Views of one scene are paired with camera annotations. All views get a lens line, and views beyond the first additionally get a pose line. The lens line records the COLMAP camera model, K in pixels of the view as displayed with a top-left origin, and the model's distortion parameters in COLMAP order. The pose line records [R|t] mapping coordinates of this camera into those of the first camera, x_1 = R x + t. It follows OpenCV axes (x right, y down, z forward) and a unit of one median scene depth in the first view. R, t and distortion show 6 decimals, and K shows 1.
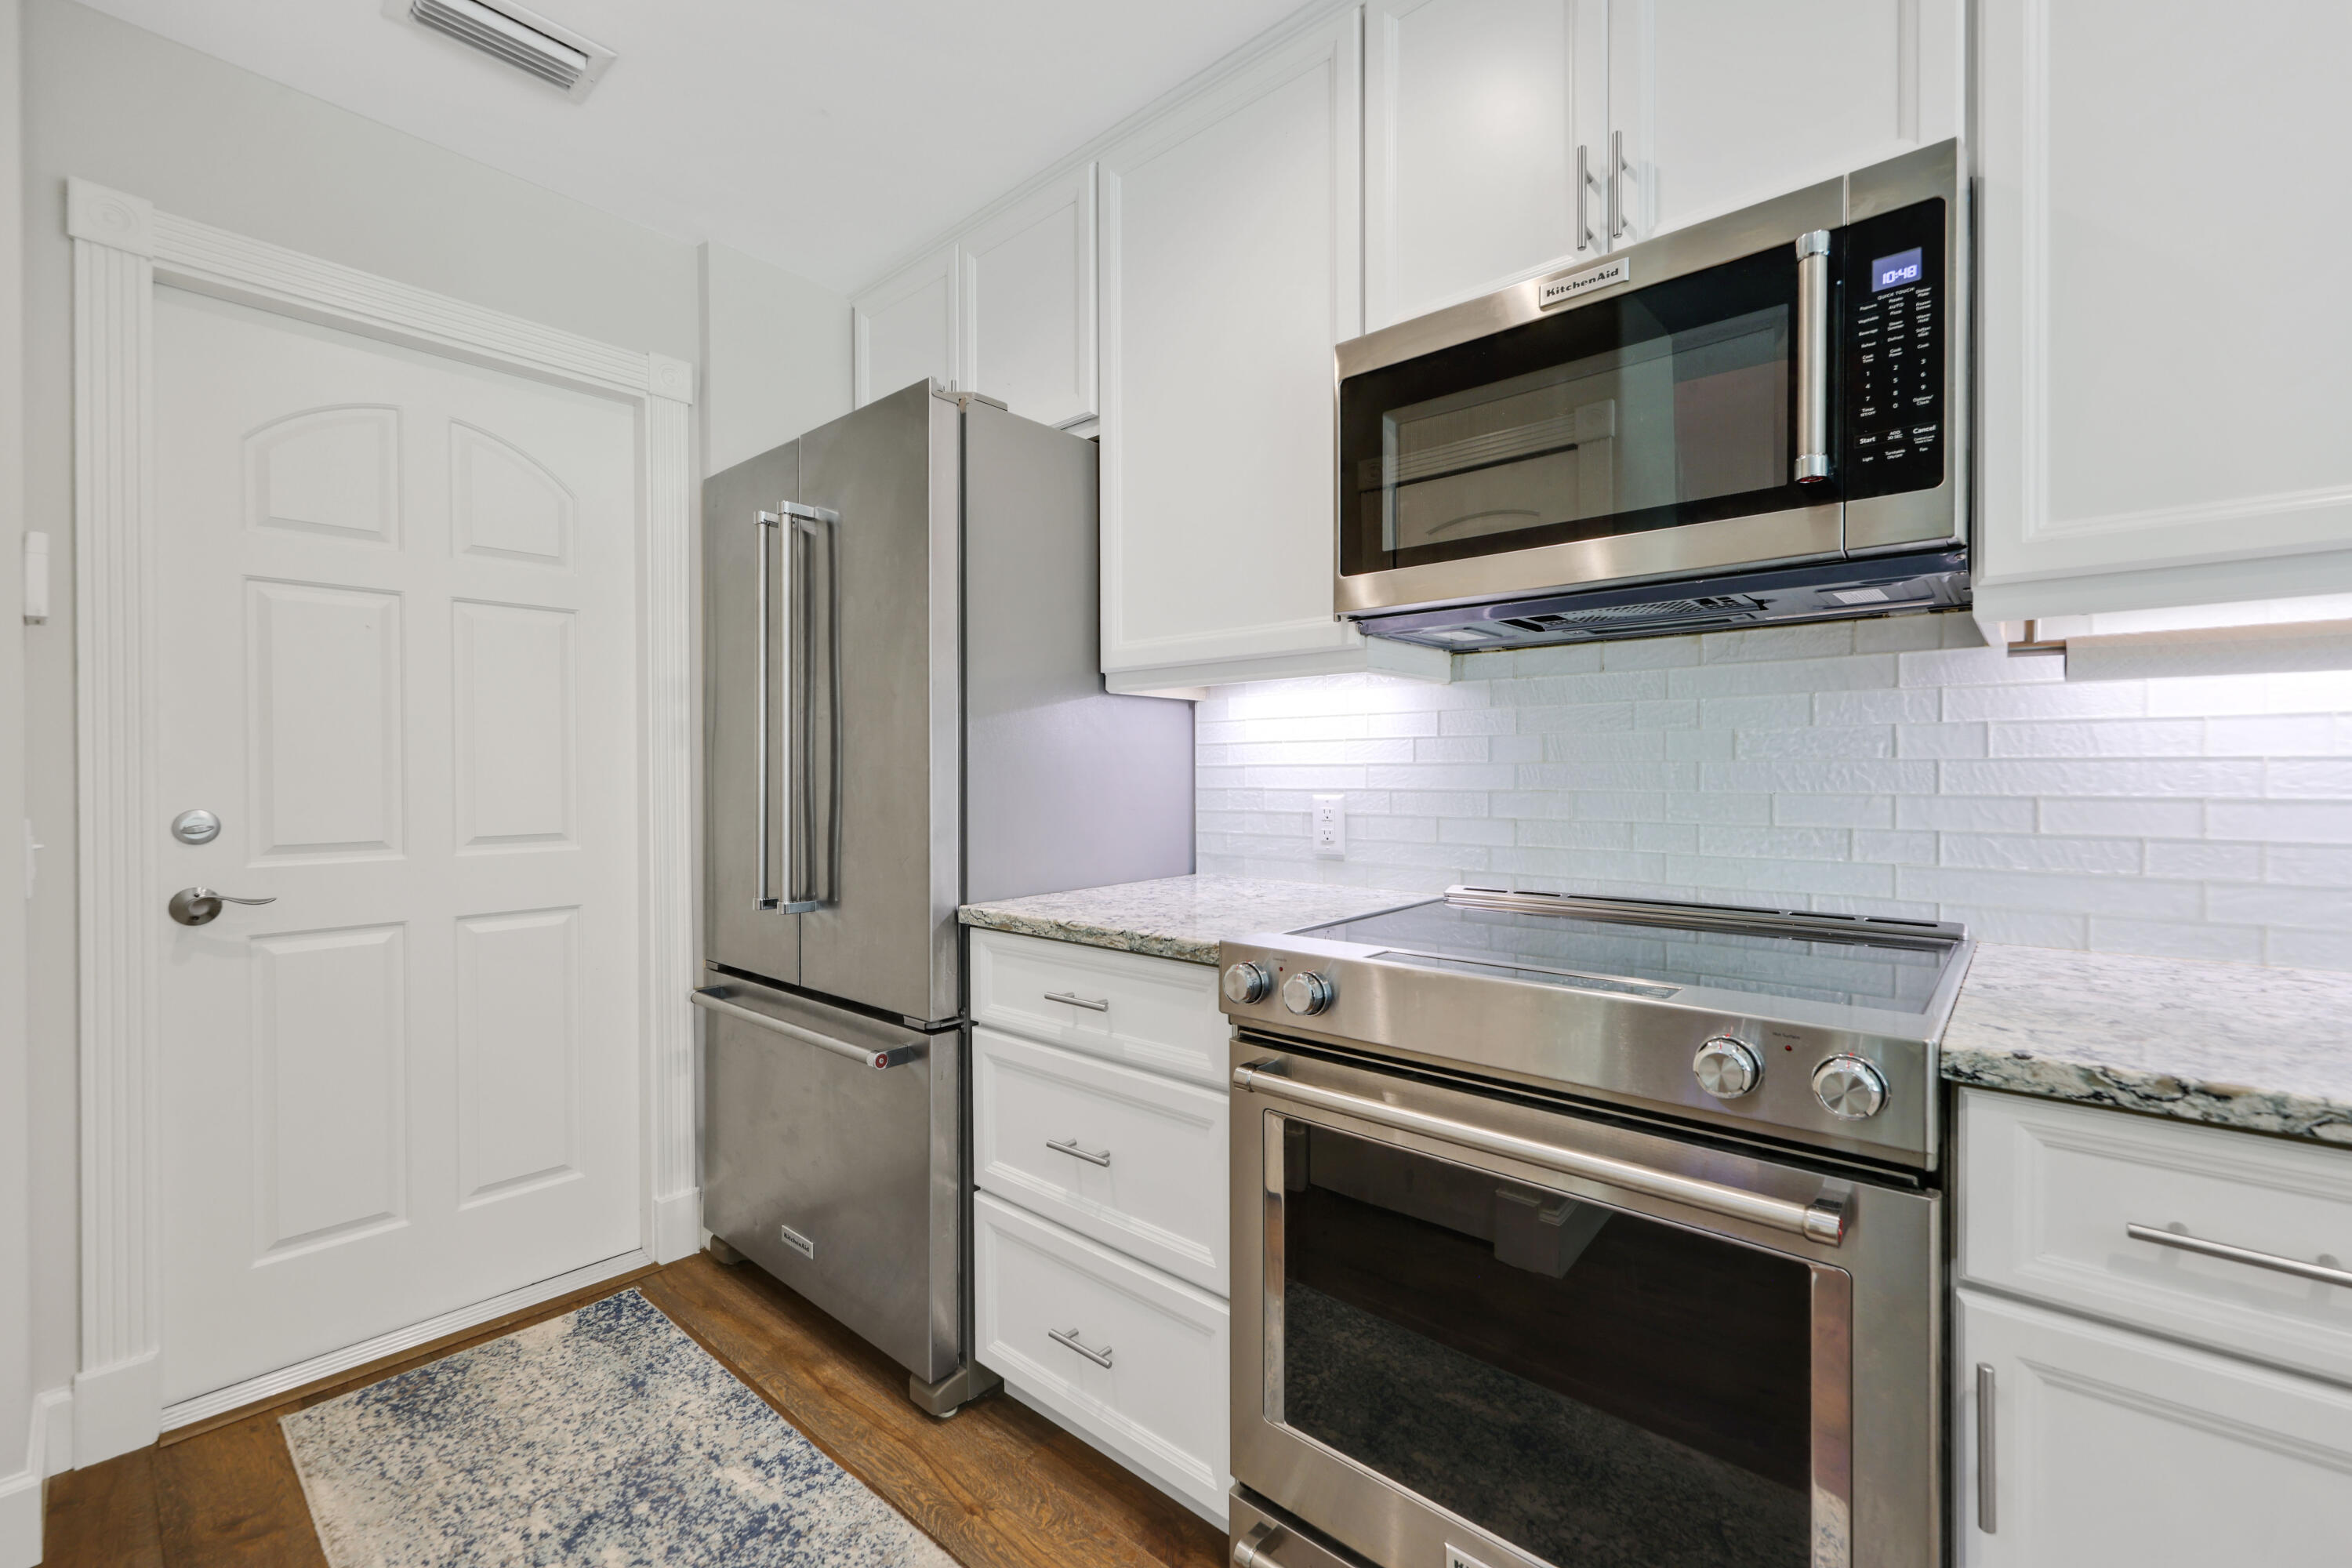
lens RADIAL K [[977.2, 0, 1172.9], [0, 977.2, 777.3], [0, 0, 1]] dist [-0.001240, 0.000470]
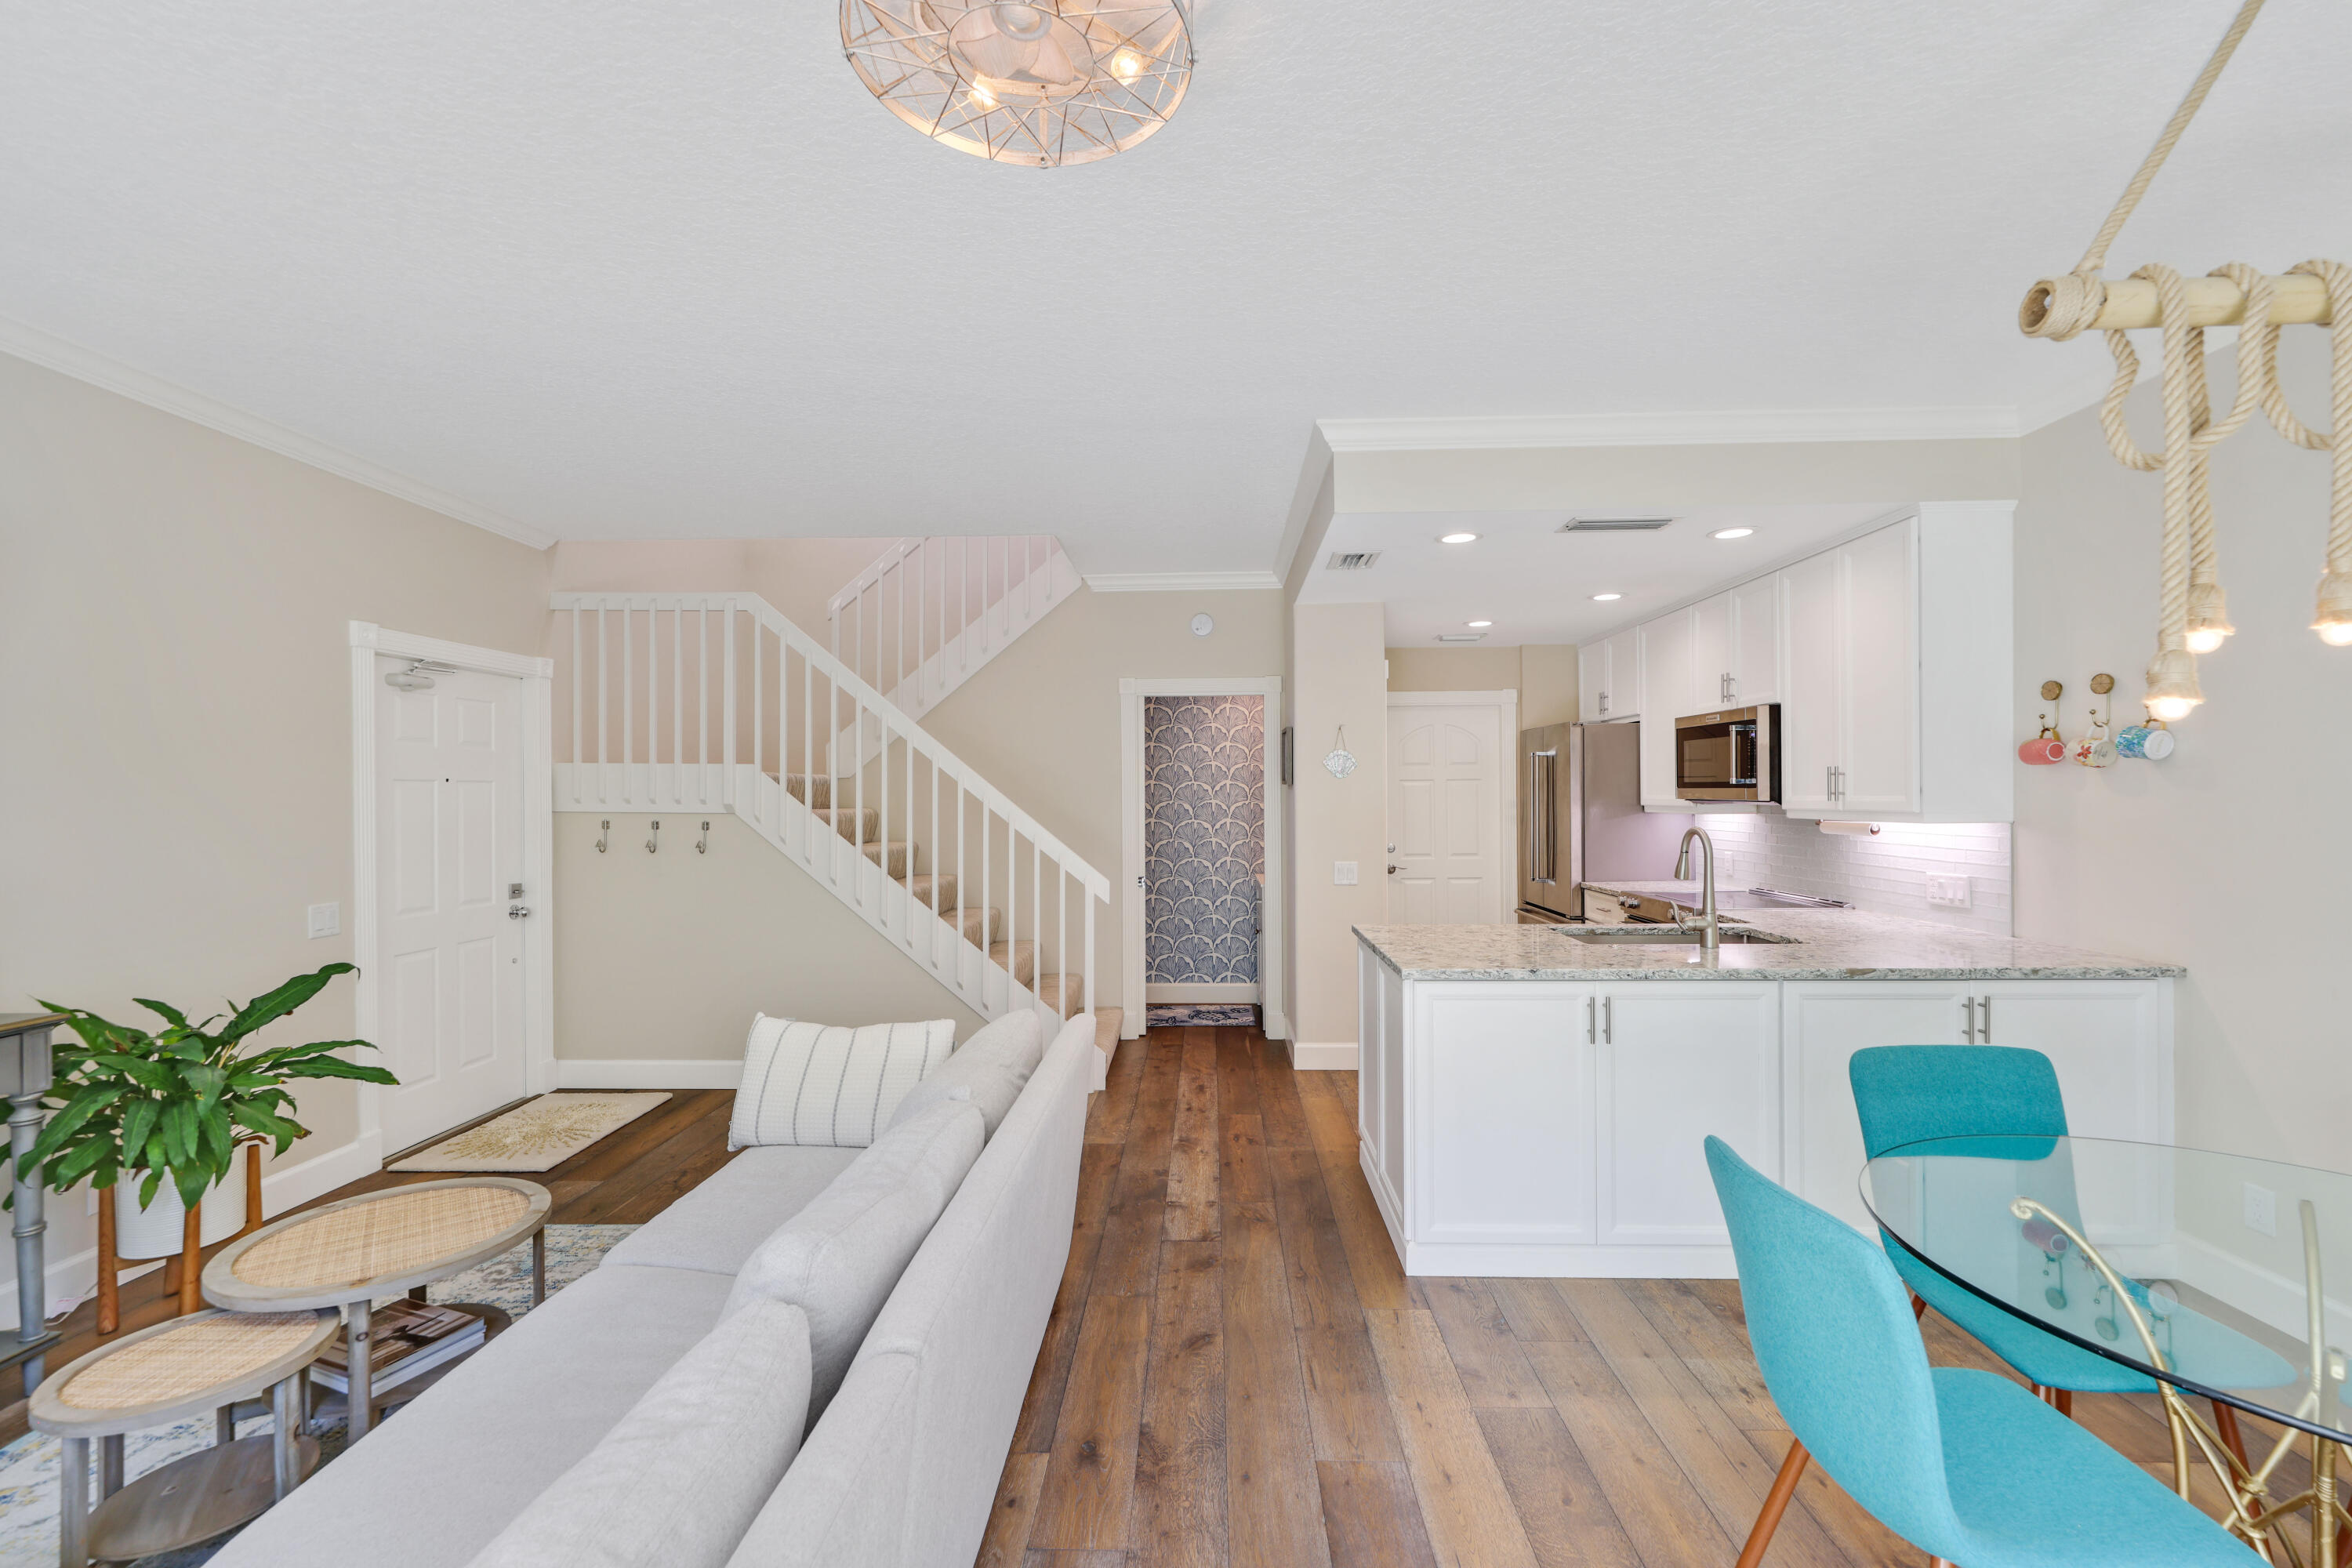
lens RADIAL K [[977.2, 0, 1169.8], [0, 977.2, 797.6], [0, 0, 1]] dist [-0.001240, 0.000470]
pose [[0.628815, -0.000869, -0.777554, 1.377680], [0.003741, 0.999991, 0.001908, -0.152526], [0.777546, -0.004108, 0.628813, -2.001235]]
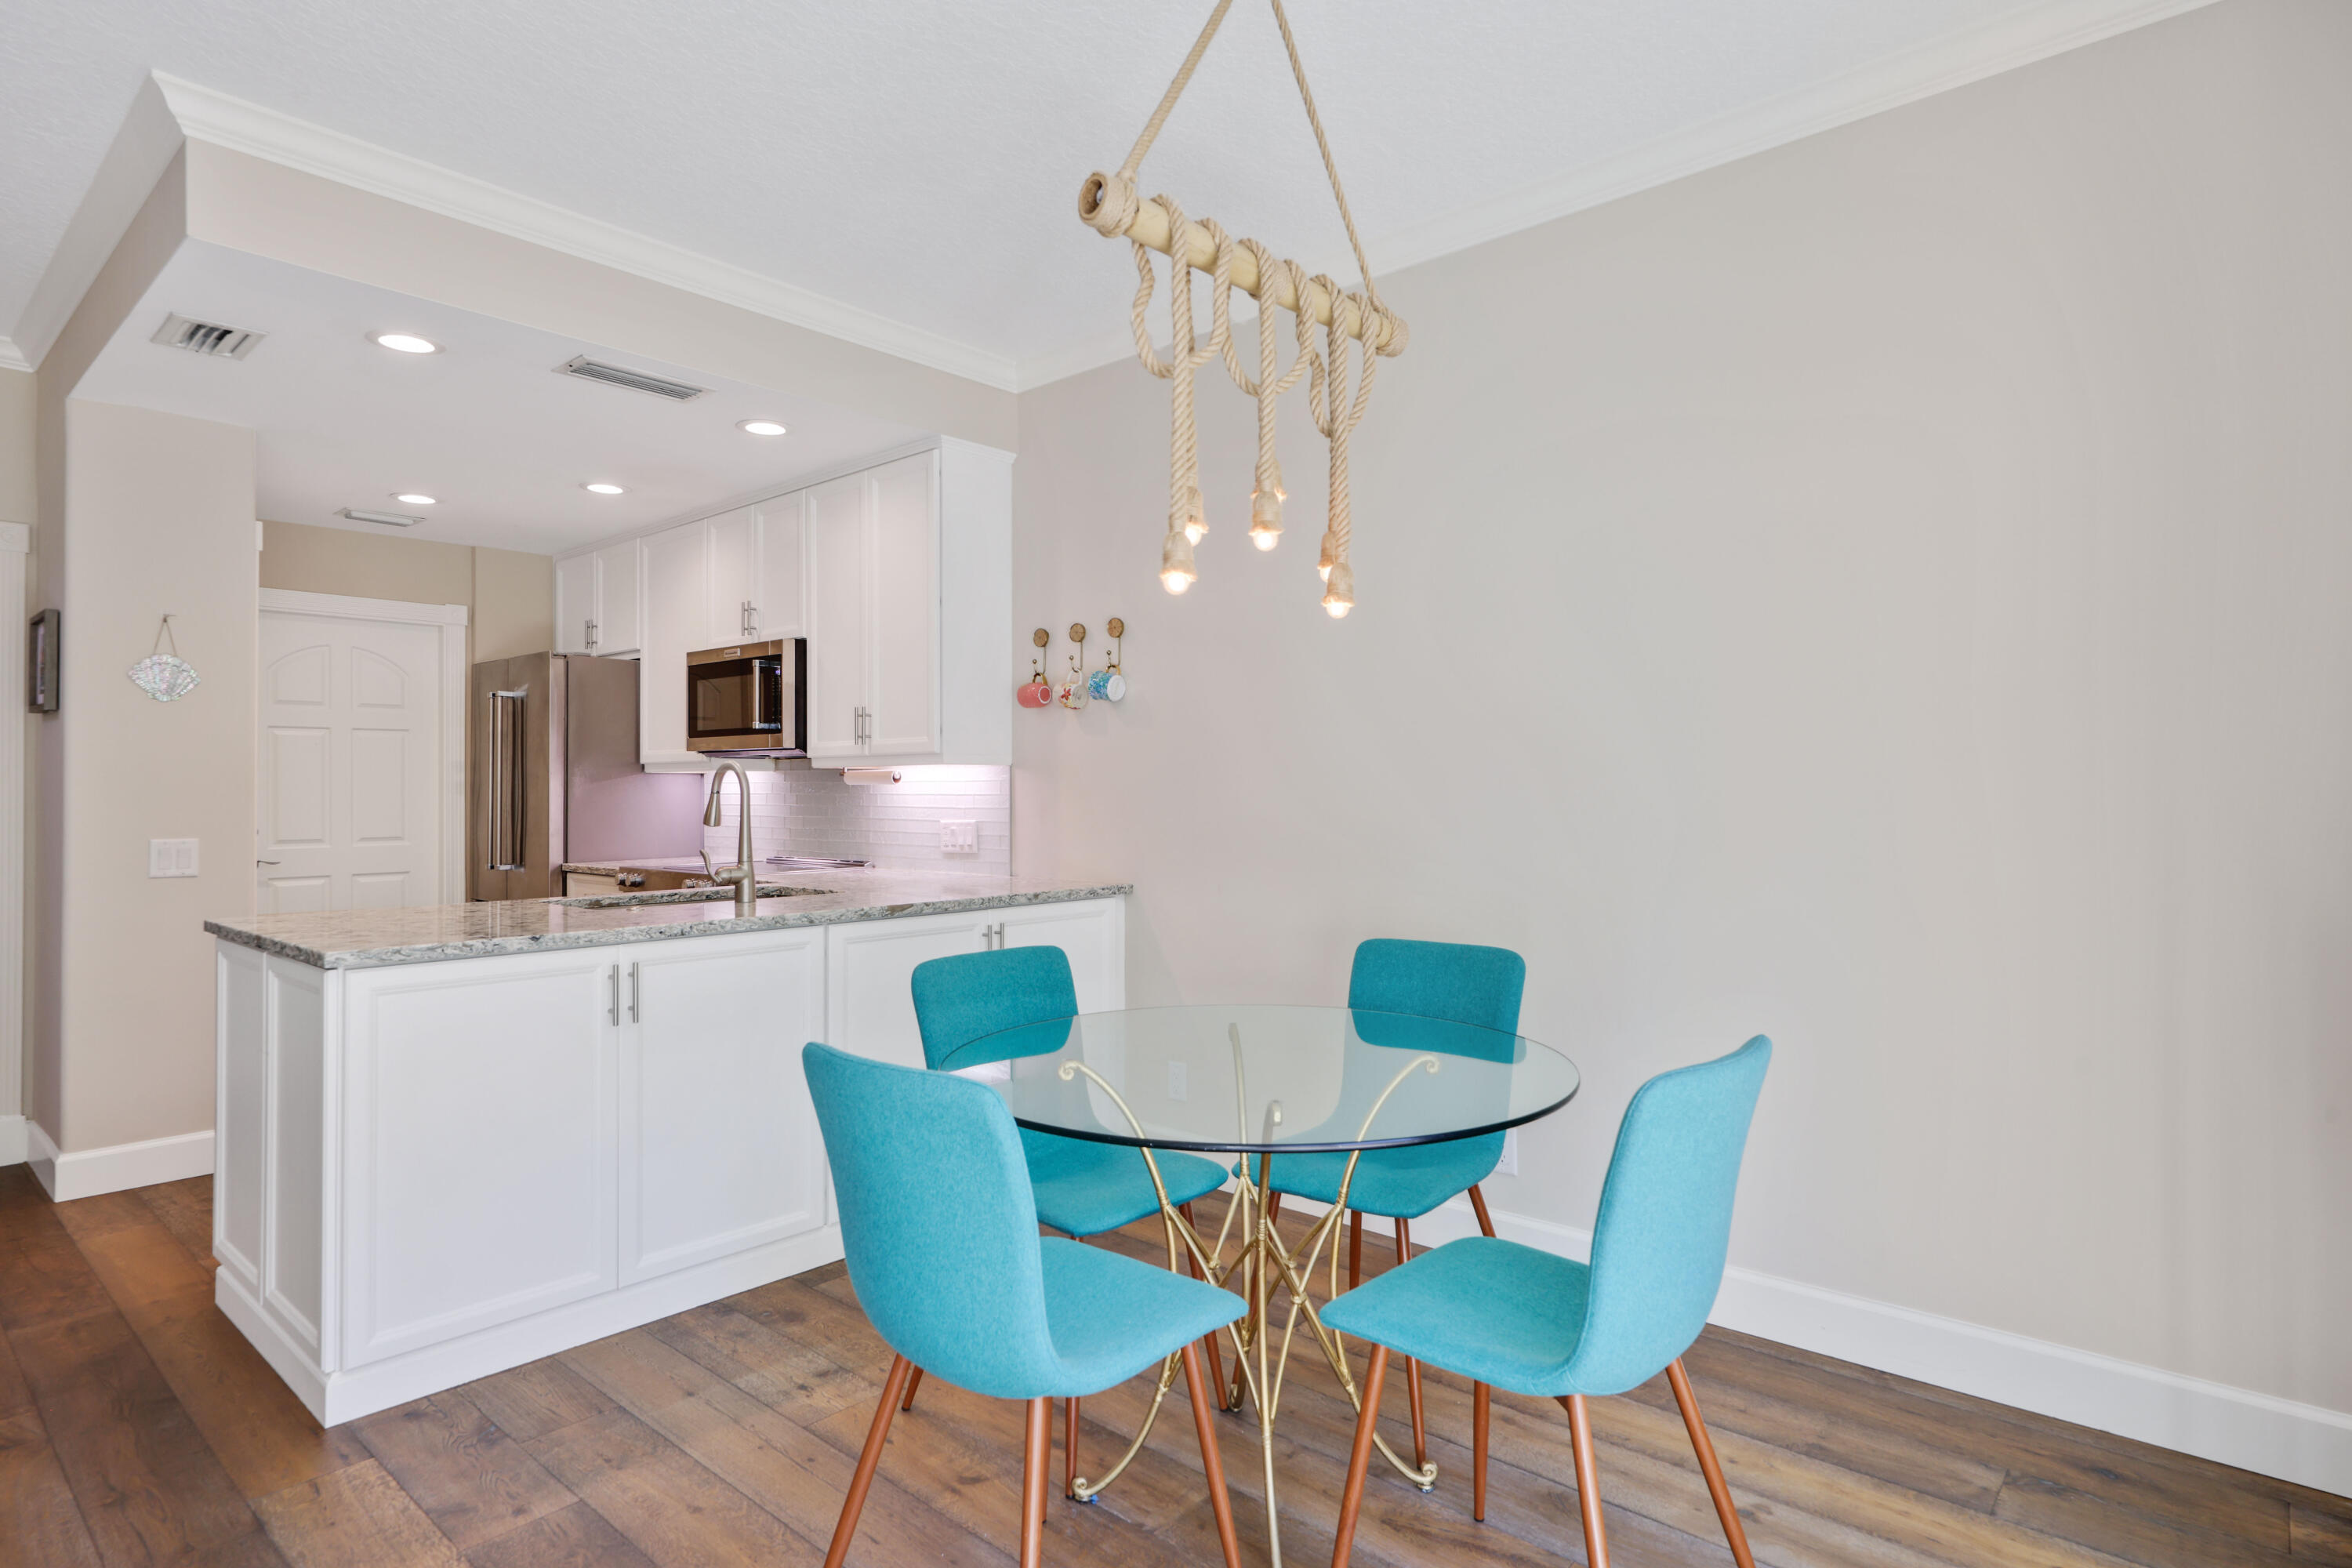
lens RADIAL K [[1242.3, 0, 1186.2], [0, 1242.3, 783.3], [0, 0, 1]] dist [-0.001510, 0.001570]
pose [[0.999999, -0.000041, -0.001700, 1.289500], [0.000021, 0.999932, -0.011674, -0.032380], [0.001700, 0.011674, 0.999930, -2.018796]]
